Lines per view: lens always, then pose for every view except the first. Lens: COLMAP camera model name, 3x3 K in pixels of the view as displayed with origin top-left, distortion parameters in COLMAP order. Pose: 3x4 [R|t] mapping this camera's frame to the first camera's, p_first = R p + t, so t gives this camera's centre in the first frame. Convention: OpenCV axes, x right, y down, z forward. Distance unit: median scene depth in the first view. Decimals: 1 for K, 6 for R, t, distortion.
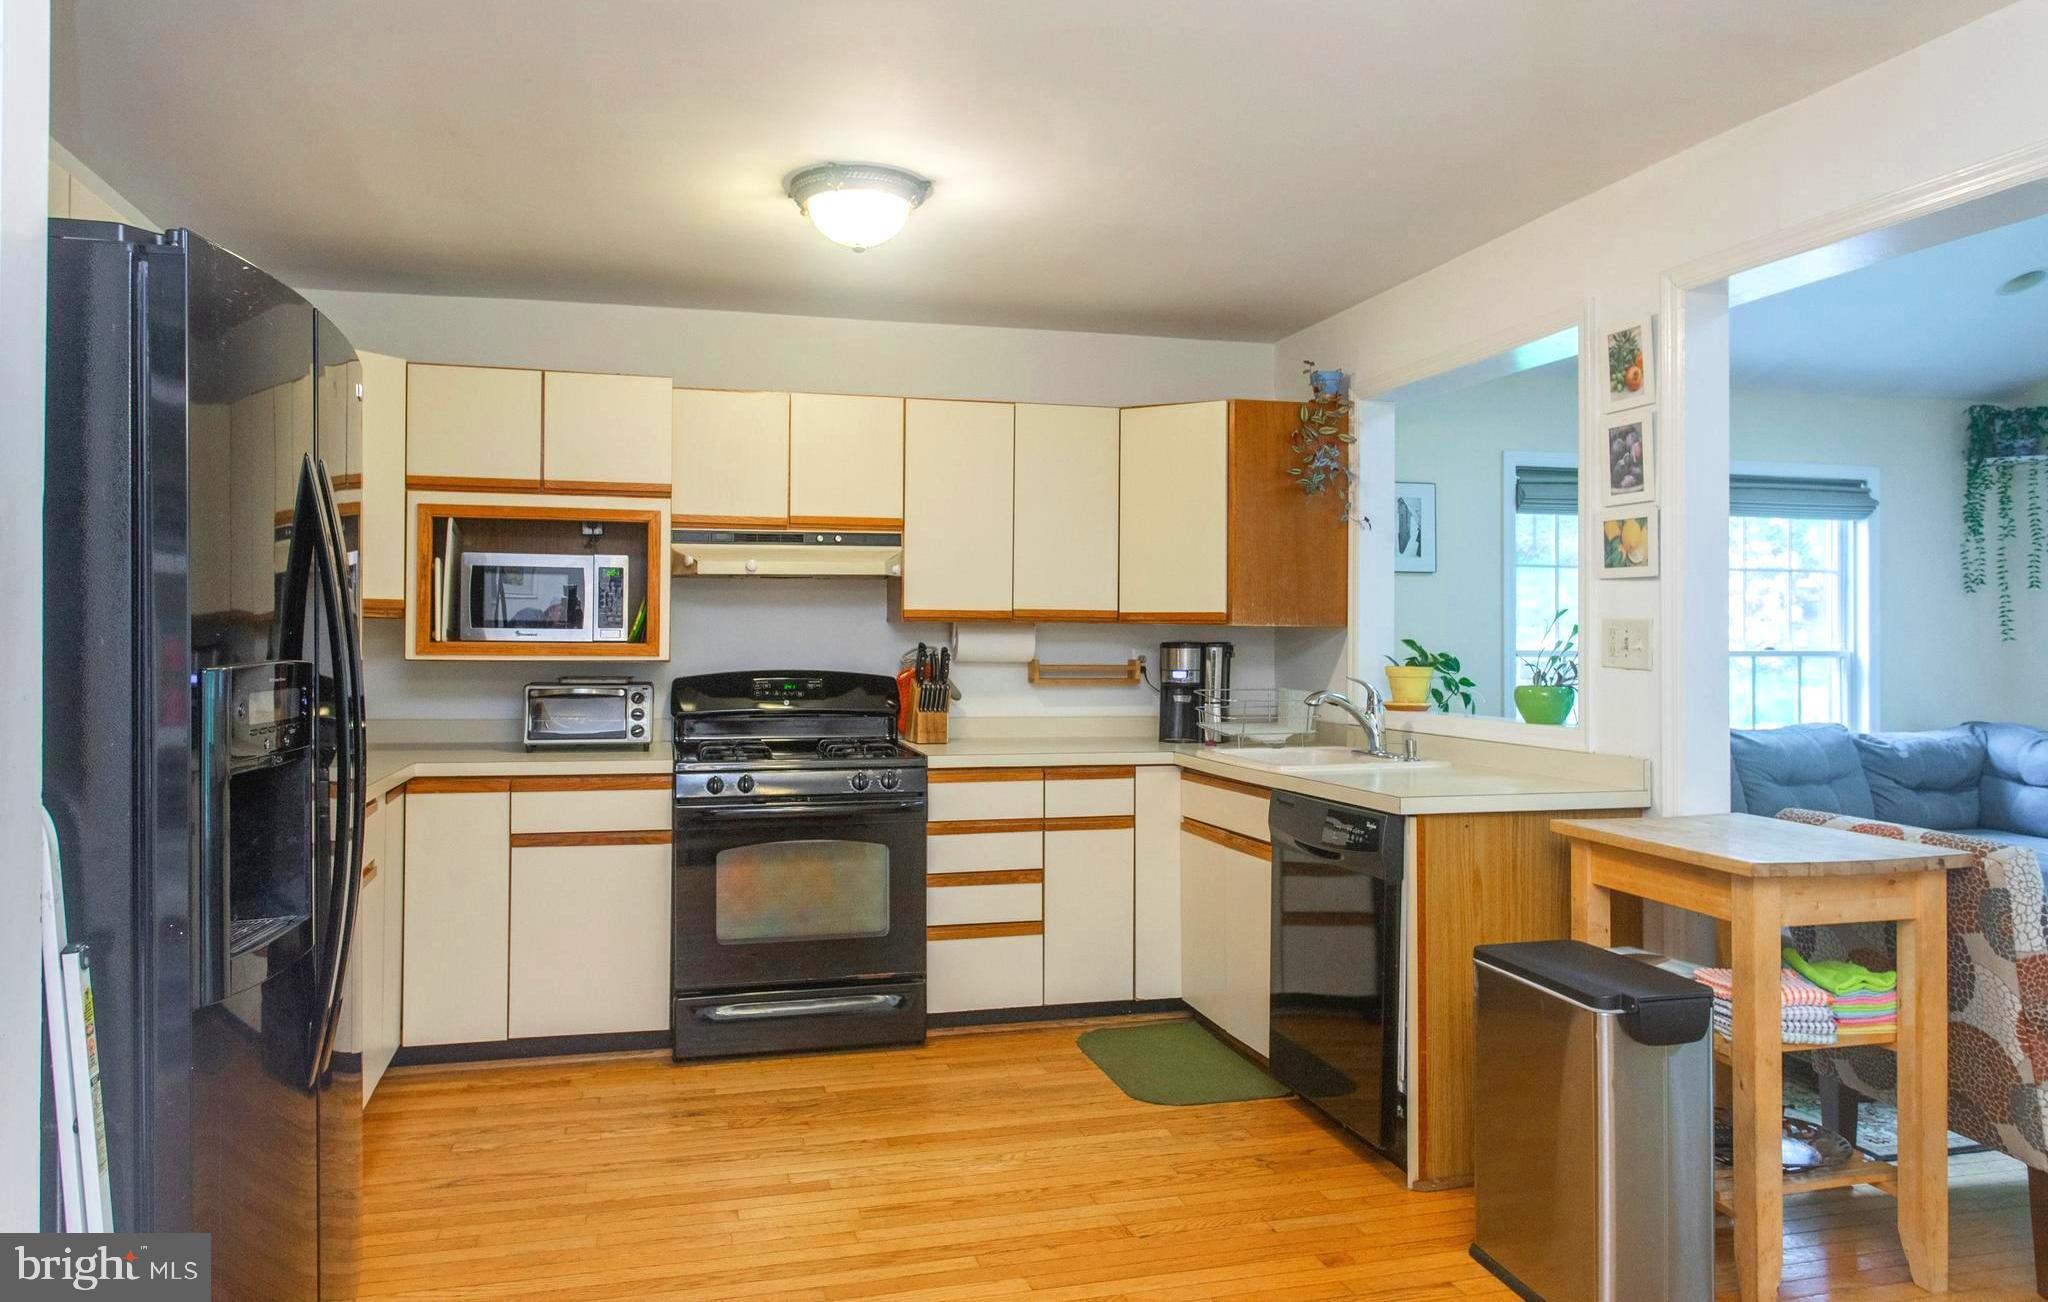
lens RADIAL K [[1344.1, 0, 1011.5], [0, 1344.1, 627.2], [0, 0, 1]] dist [-0.002524, 0.003169]
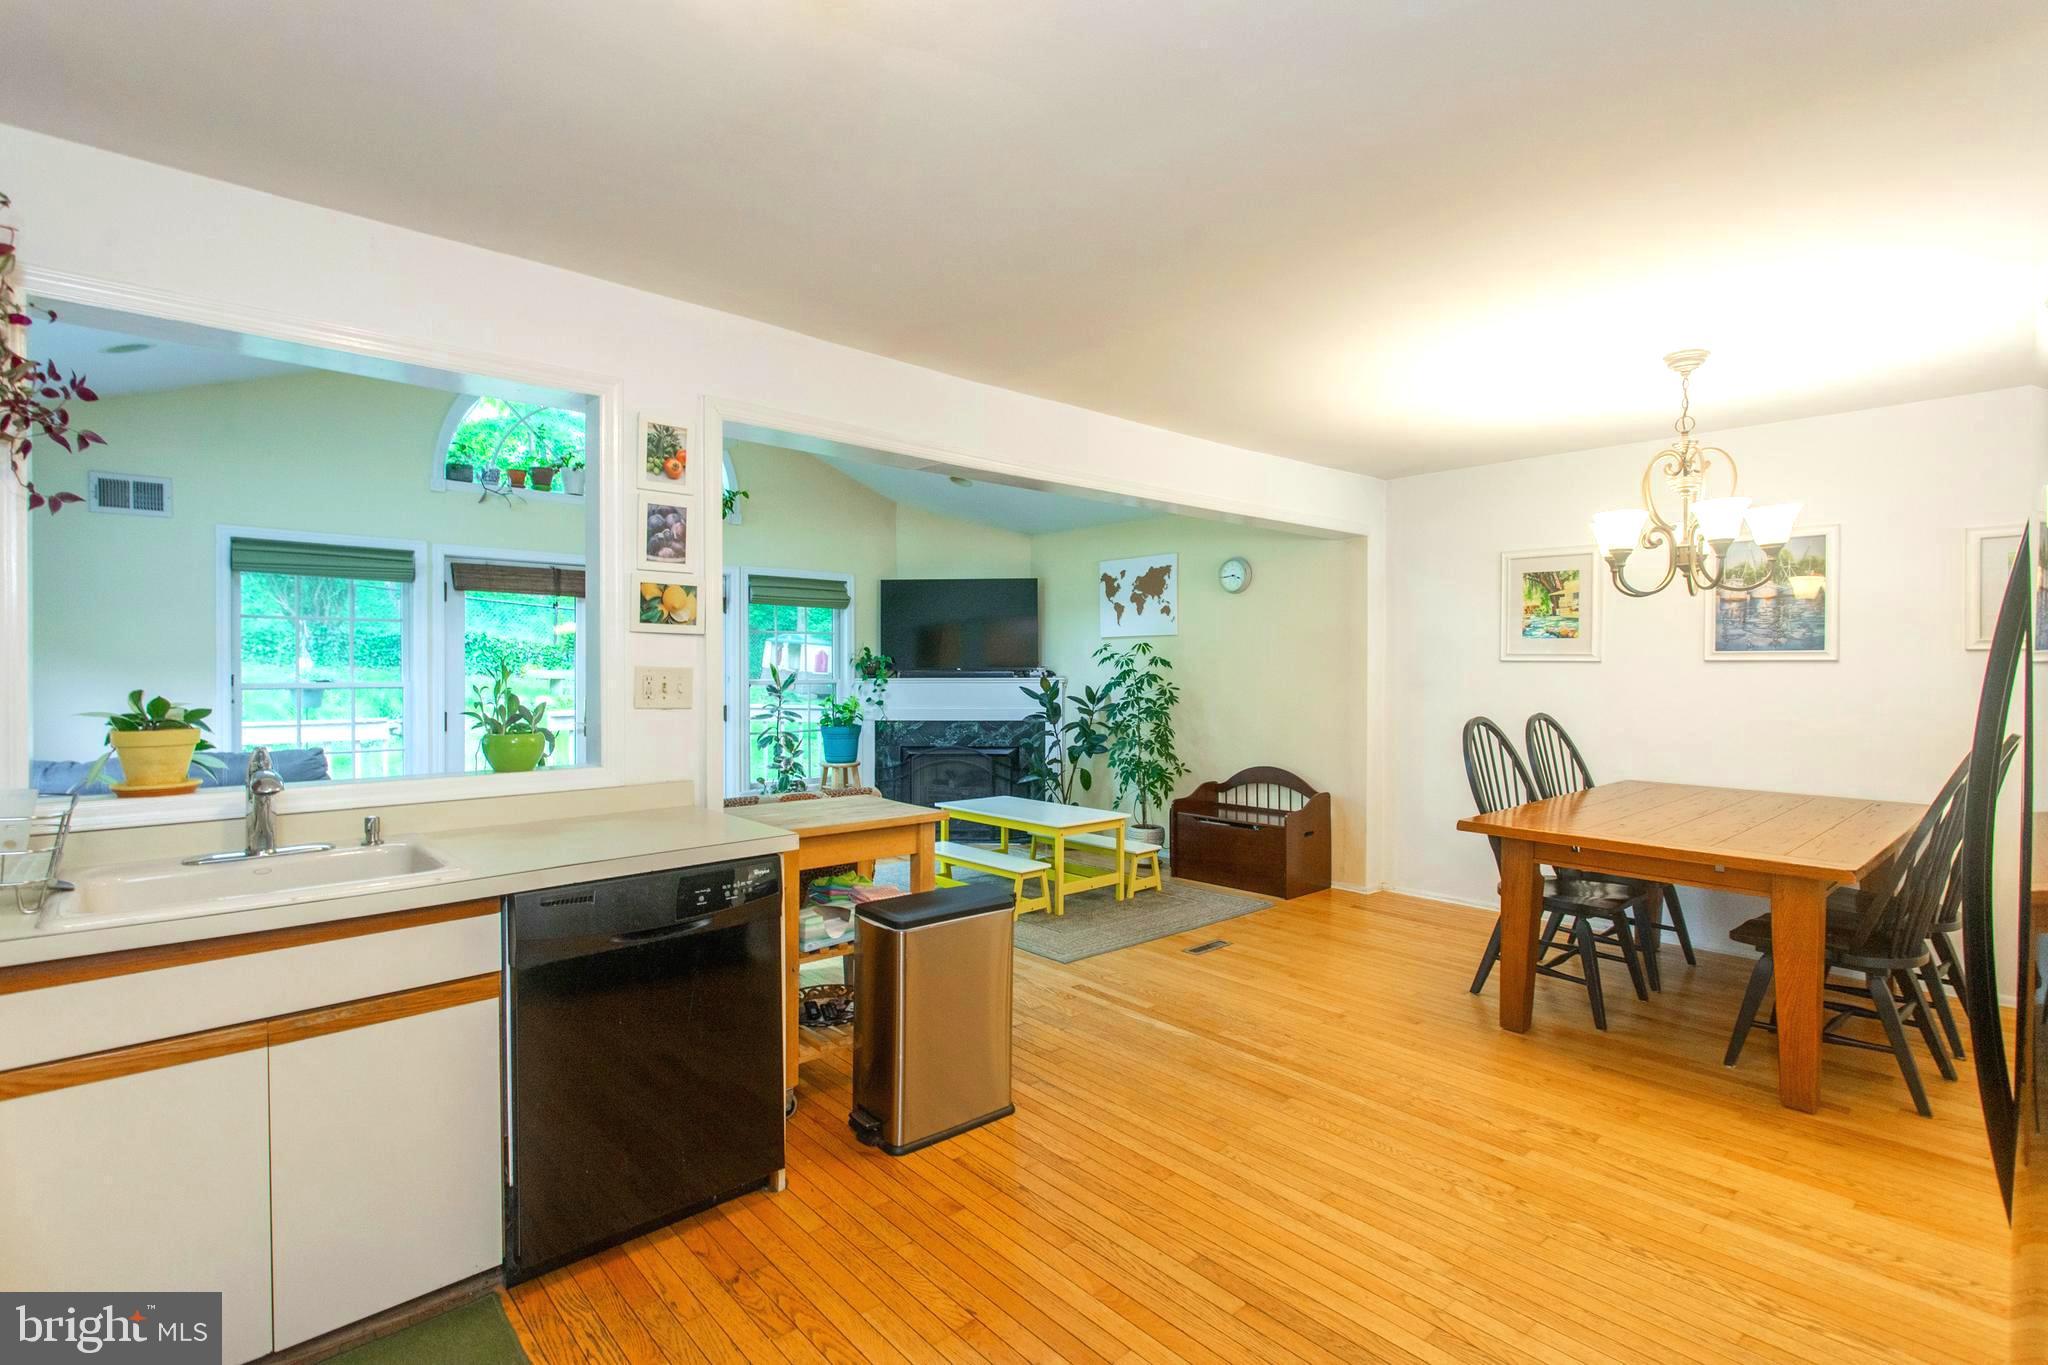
lens RADIAL K [[971.4, 0, 1024.0], [0, 971.4, 682.5], [0, 0, 1]] dist [-0.015897, 0.018454]
pose [[-0.464887, -0.021163, 0.885117, -0.353432], [-0.012137, 0.999773, 0.017529, -0.009003], [-0.885287, -0.002593, -0.465038, 0.863876]]
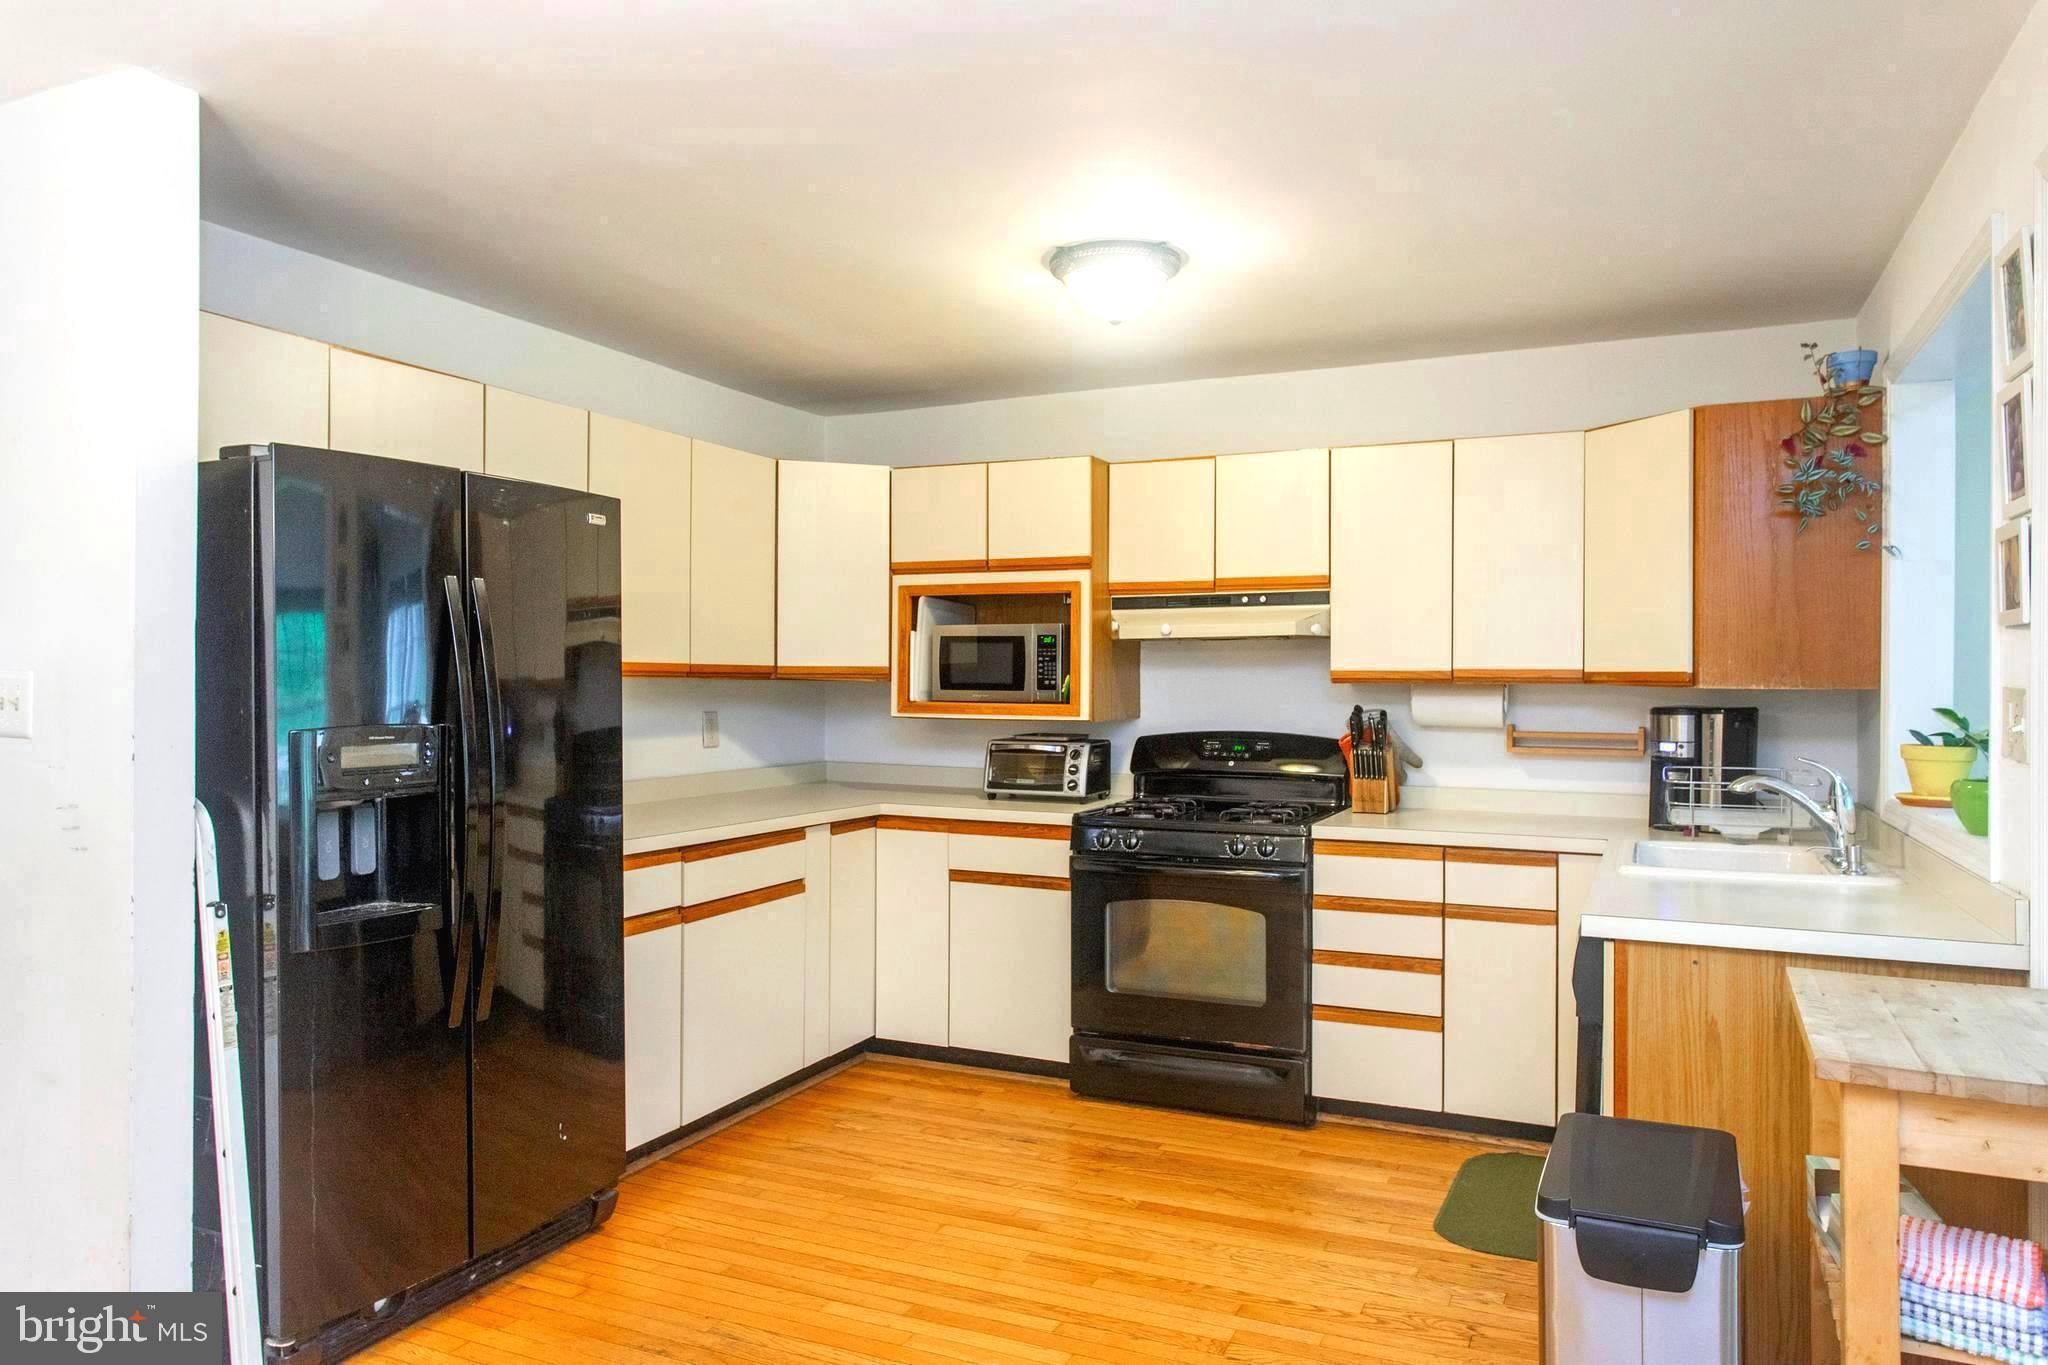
lens RADIAL K [[1365.4, 0, 1053.9], [0, 1365.4, 680.4], [0, 0, 1]] dist [-0.006723, 0.001068]
pose [[0.780188, -0.001026, -0.625545, 0.397051], [0.003449, 0.999991, 0.002662, -0.009956], [0.625536, -0.004234, 0.780184, 0.131877]]
